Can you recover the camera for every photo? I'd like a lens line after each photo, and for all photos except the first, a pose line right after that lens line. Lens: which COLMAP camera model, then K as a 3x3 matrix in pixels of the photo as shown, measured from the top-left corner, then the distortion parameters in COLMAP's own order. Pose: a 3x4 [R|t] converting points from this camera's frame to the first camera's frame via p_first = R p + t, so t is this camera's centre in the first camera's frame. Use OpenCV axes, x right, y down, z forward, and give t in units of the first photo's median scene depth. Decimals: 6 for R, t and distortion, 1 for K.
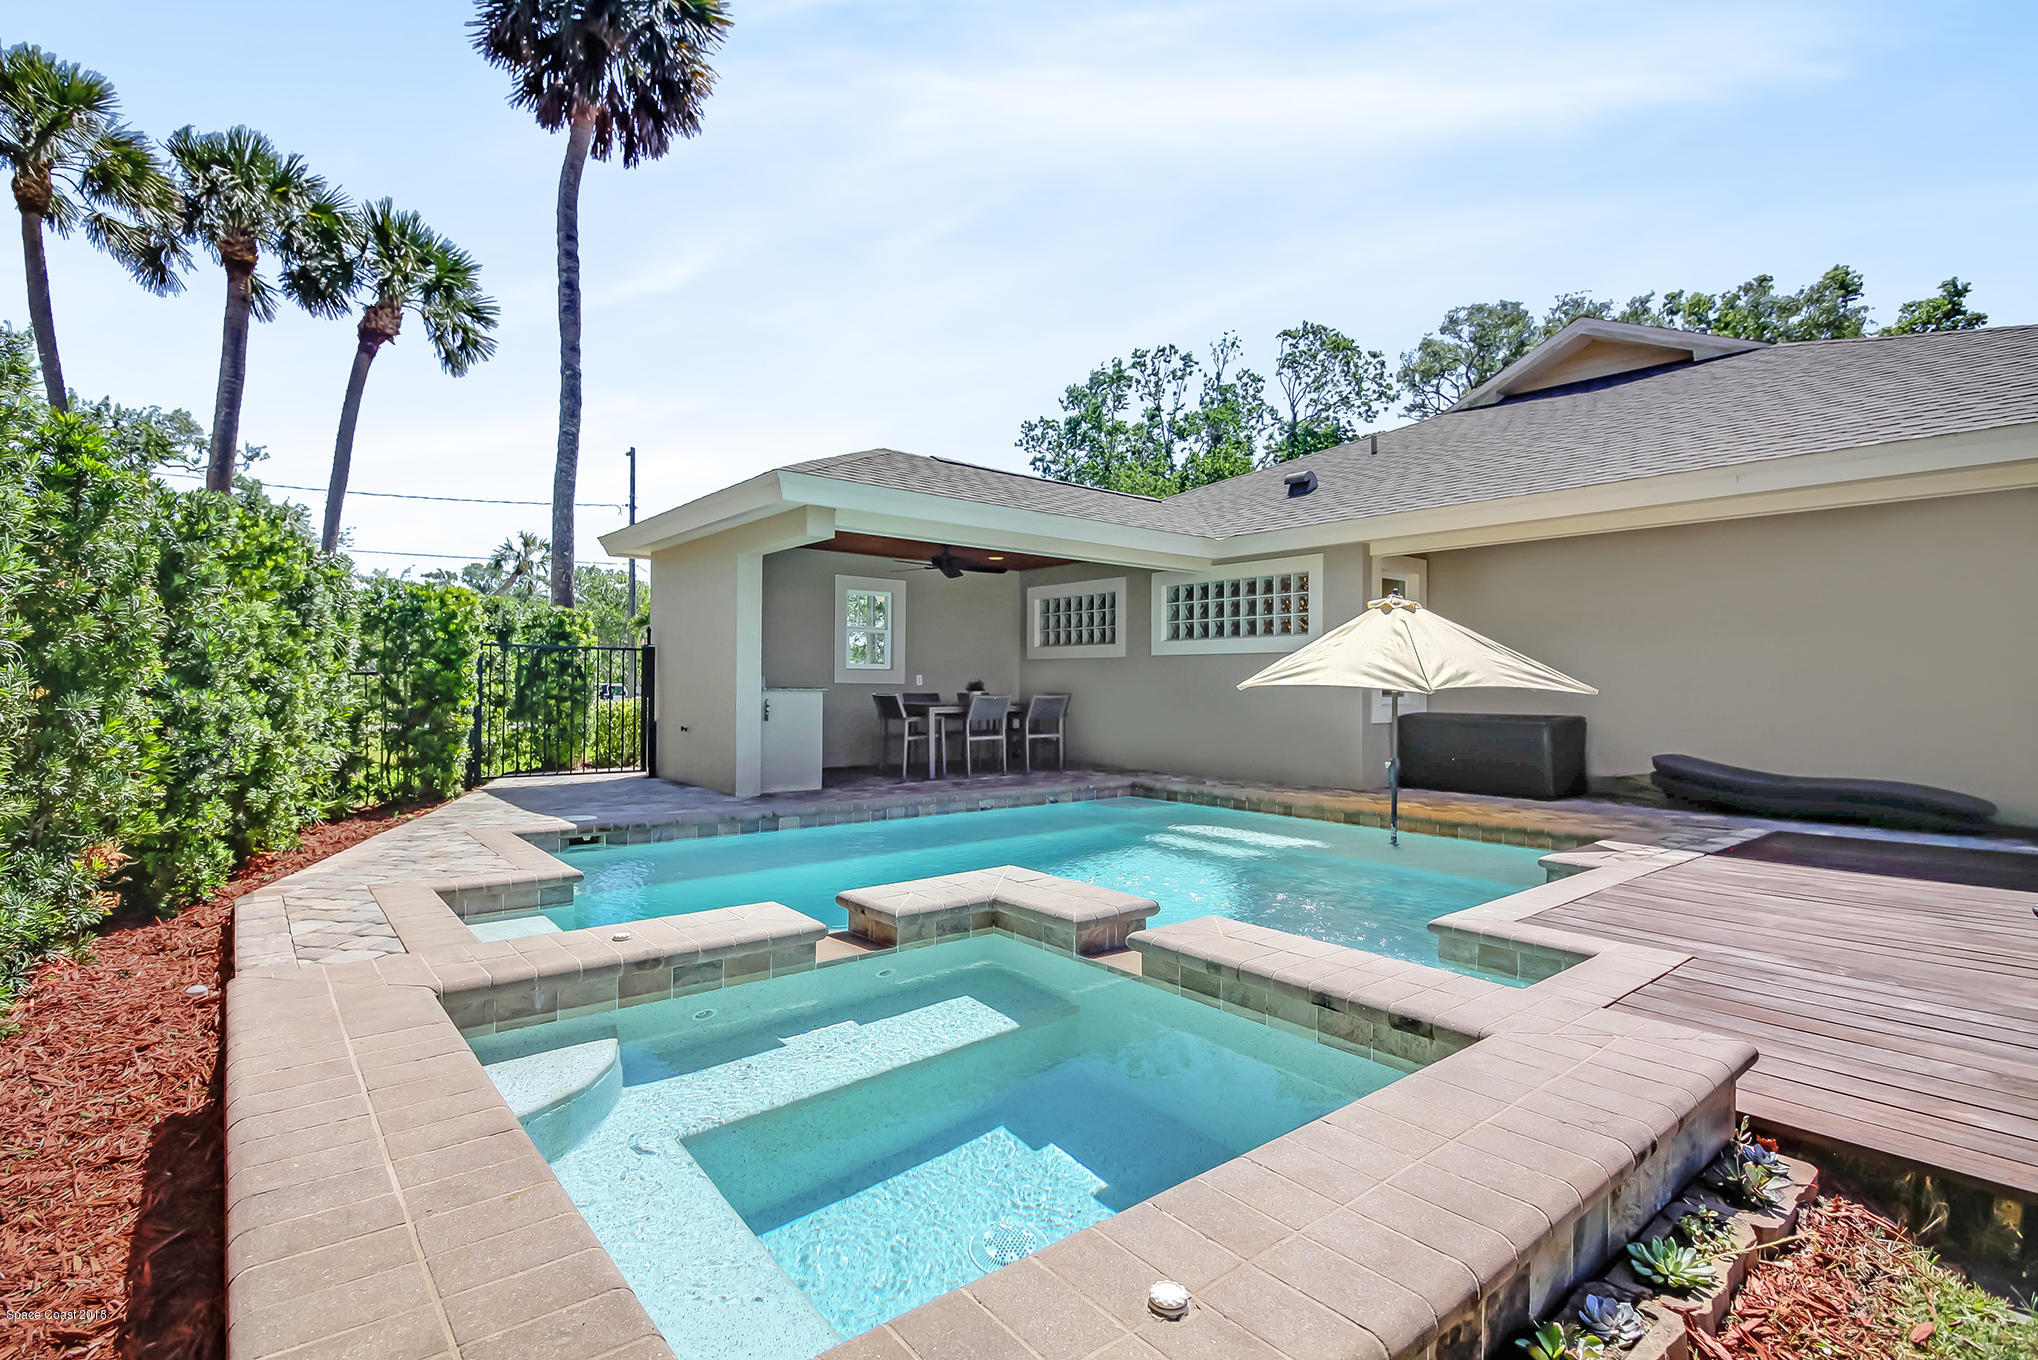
lens RADIAL K [[971.6, 0, 1019.0], [0, 971.6, 680.0], [0, 0, 1]] dist [0.002984, -0.000014]
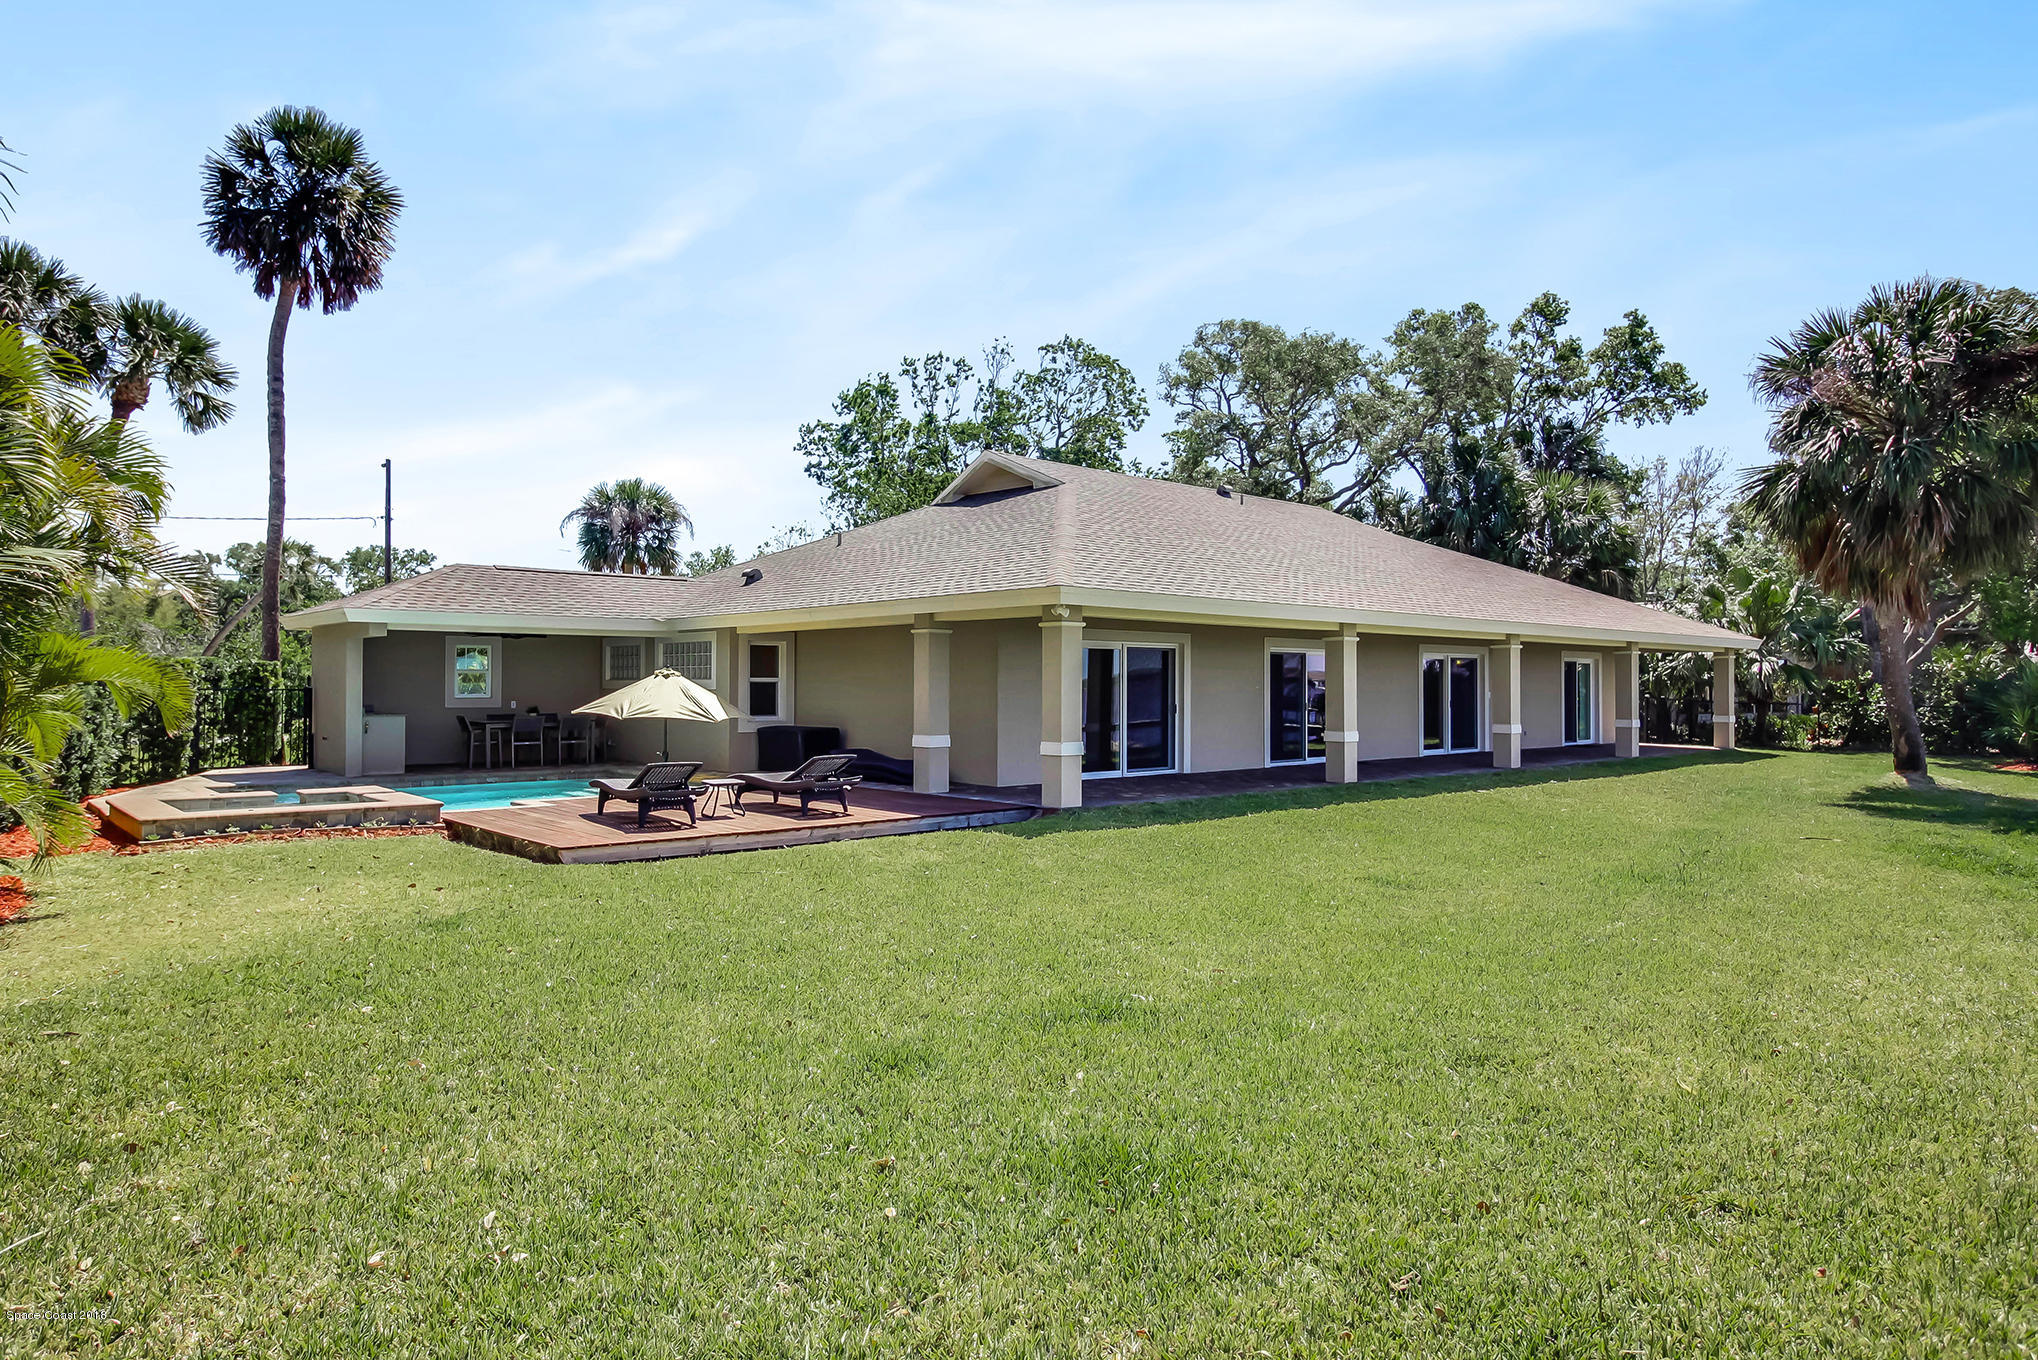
lens RADIAL K [[1272.8, 0, 1018.4], [0, 1272.8, 669.7], [0, 0, 1]] dist [0.020156, -0.003112]
pose [[0.999578, -0.005506, 0.028532, 0.385798], [0.005626, 0.999976, -0.004102, -0.025638], [-0.028509, 0.004261, 0.999584, -0.607063]]
